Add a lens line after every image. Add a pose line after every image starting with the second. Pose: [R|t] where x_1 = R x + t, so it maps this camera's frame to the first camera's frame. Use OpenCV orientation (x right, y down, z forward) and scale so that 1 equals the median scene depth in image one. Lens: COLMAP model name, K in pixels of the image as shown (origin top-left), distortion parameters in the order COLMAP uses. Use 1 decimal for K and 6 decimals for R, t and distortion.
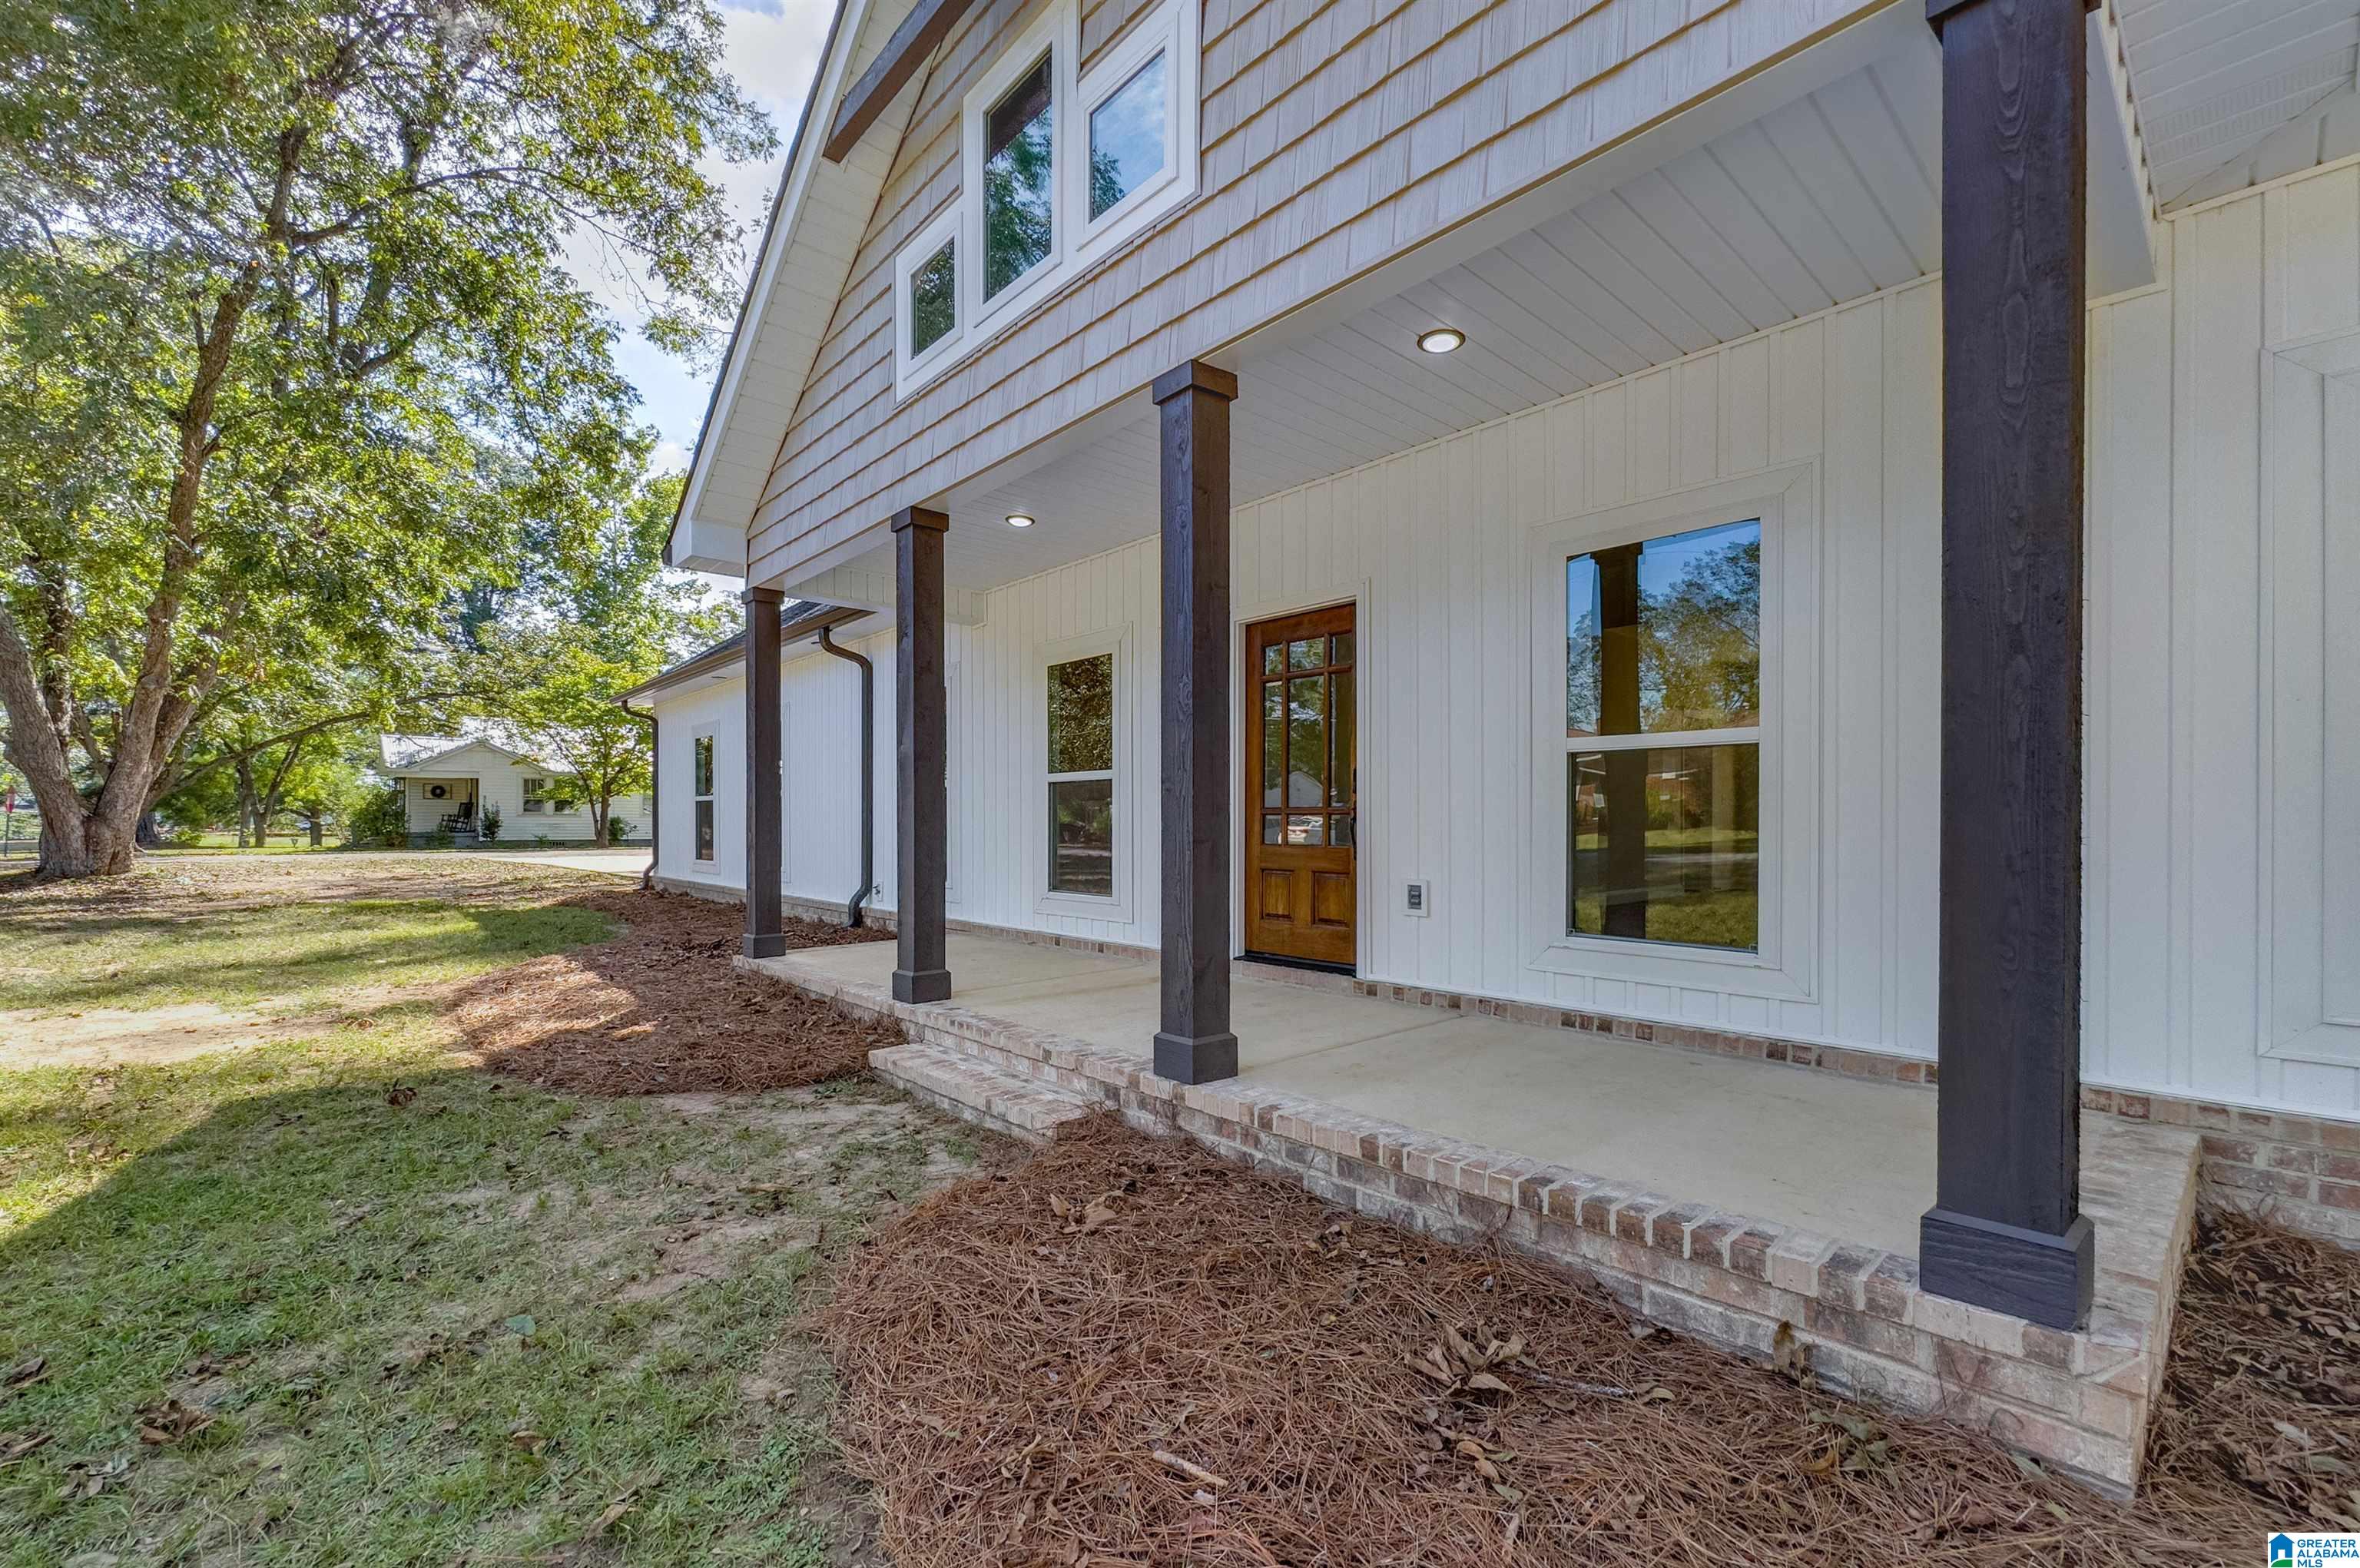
lens RADIAL K [[954.9, 0, 1174.0], [0, 954.9, 824.5], [0, 0, 1]] dist [-0.000304, -0.000029]
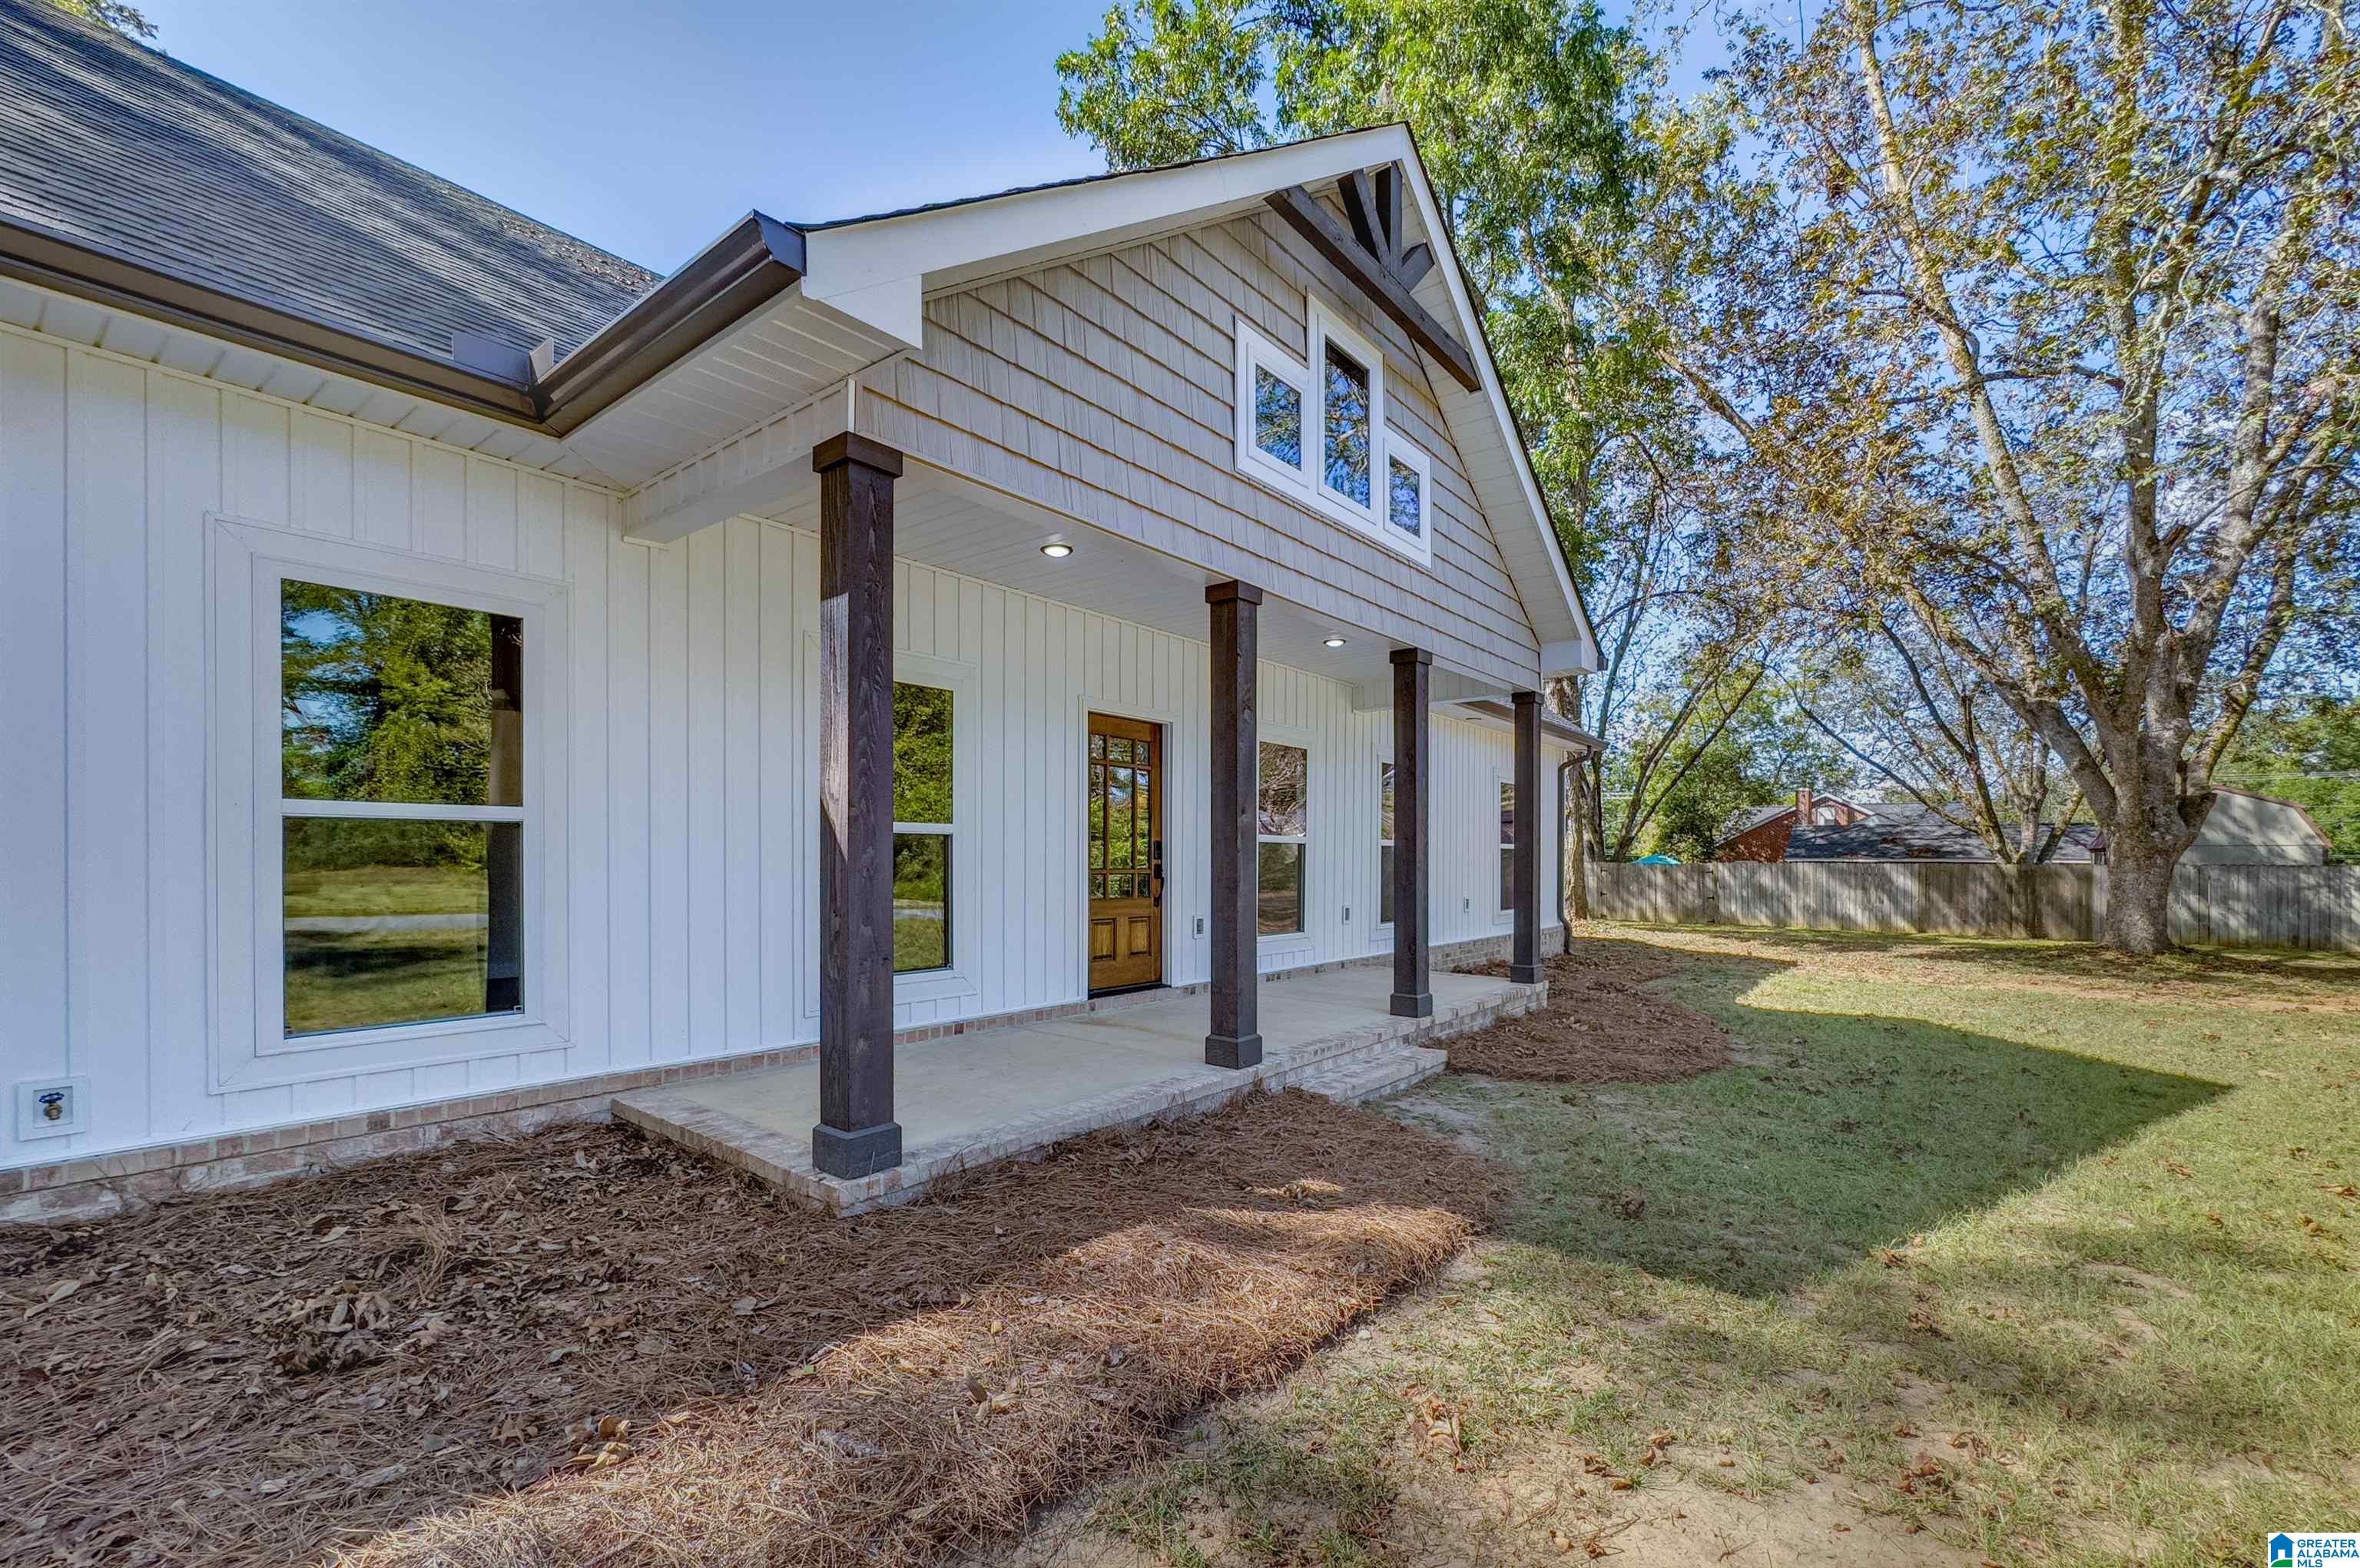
lens RADIAL K [[990.4, 0, 1177.7], [0, 990.4, 862.8], [0, 0, 1]] dist [-0.000210, -0.000022]
pose [[-0.146494, -0.001929, 0.989210, -1.356129], [0.012435, 0.999916, 0.003791, -0.036755], [-0.989133, 0.012856, -0.146457, 1.270731]]
